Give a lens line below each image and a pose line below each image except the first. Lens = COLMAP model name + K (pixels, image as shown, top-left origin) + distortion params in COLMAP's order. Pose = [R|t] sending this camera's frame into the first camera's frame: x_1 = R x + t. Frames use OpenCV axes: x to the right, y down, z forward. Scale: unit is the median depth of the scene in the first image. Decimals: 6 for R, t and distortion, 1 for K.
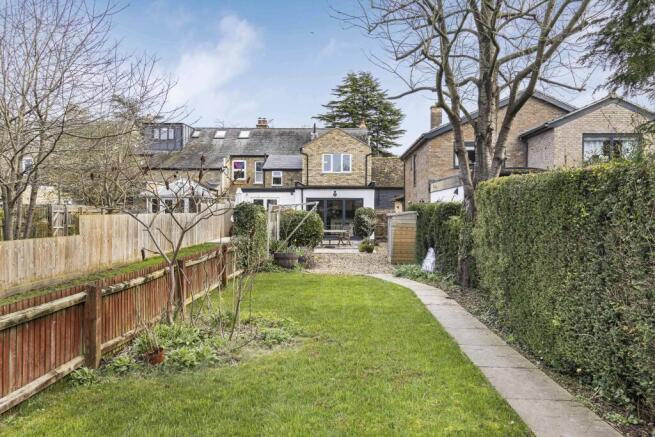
lens RADIAL K [[542.5, 0, 326.1], [0, 542.5, 216.1], [0, 0, 1]] dist [-0.000811, -0.000082]
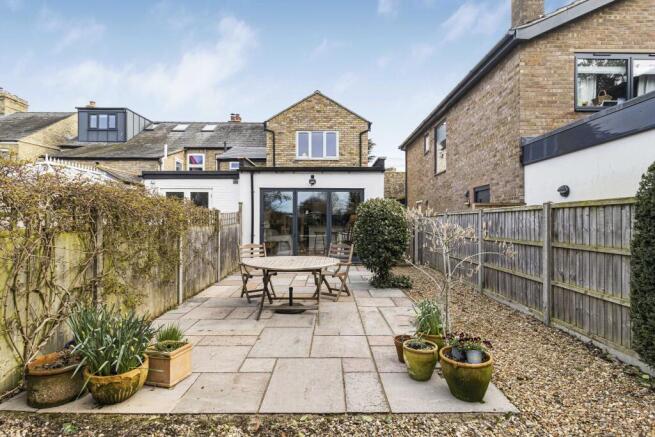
lens RADIAL K [[334.8, 0, 331.8], [0, 334.8, 219.9], [0, 0, 1]] dist [-0.000678, -0.001024]
pose [[0.998804, -0.003967, 0.048729, 0.014694], [0.004735, 0.999866, -0.015657, 0.002896], [-0.048660, 0.015869, 0.998689, 0.501723]]
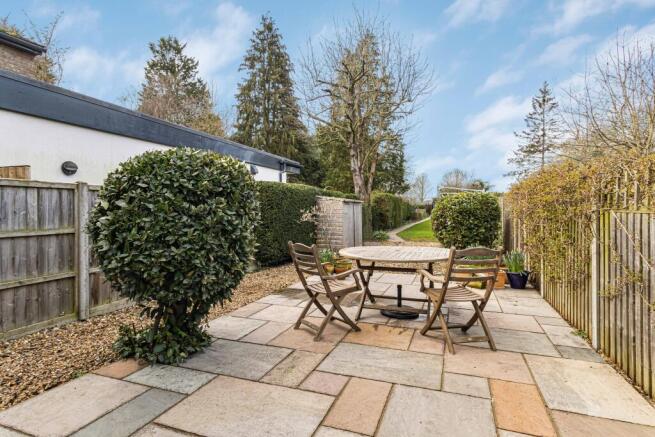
lens RADIAL K [[334.8, 0, 329.0], [0, 334.8, 212.2], [0, 0, 1]] dist [-0.000678, -0.001024]
pose [[-0.950262, -0.007020, 0.311373, -0.004949], [-0.001465, 0.999836, 0.018070, 0.003312], [-0.311449, 0.016716, -0.950116, 0.791398]]
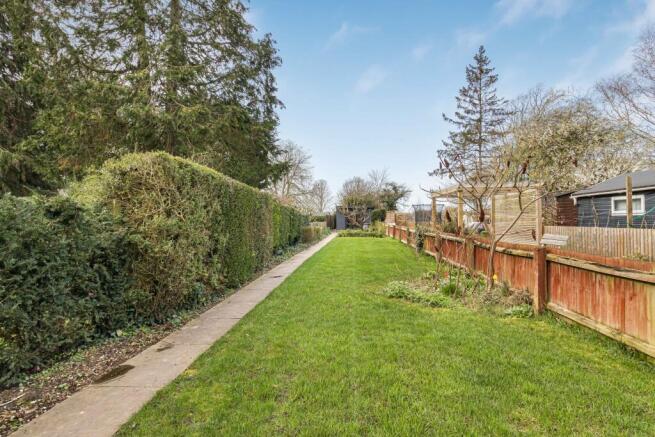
lens RADIAL K [[376.2, 0, 327.6], [0, 376.2, 220.2], [0, 0, 1]] dist [0.003888, 0.002066]
pose [[-0.999579, 0.003057, 0.028849, -0.000408], [0.003158, 0.999989, 0.003472, 0.004228], [-0.028838, 0.003561, -0.999578, 0.686354]]
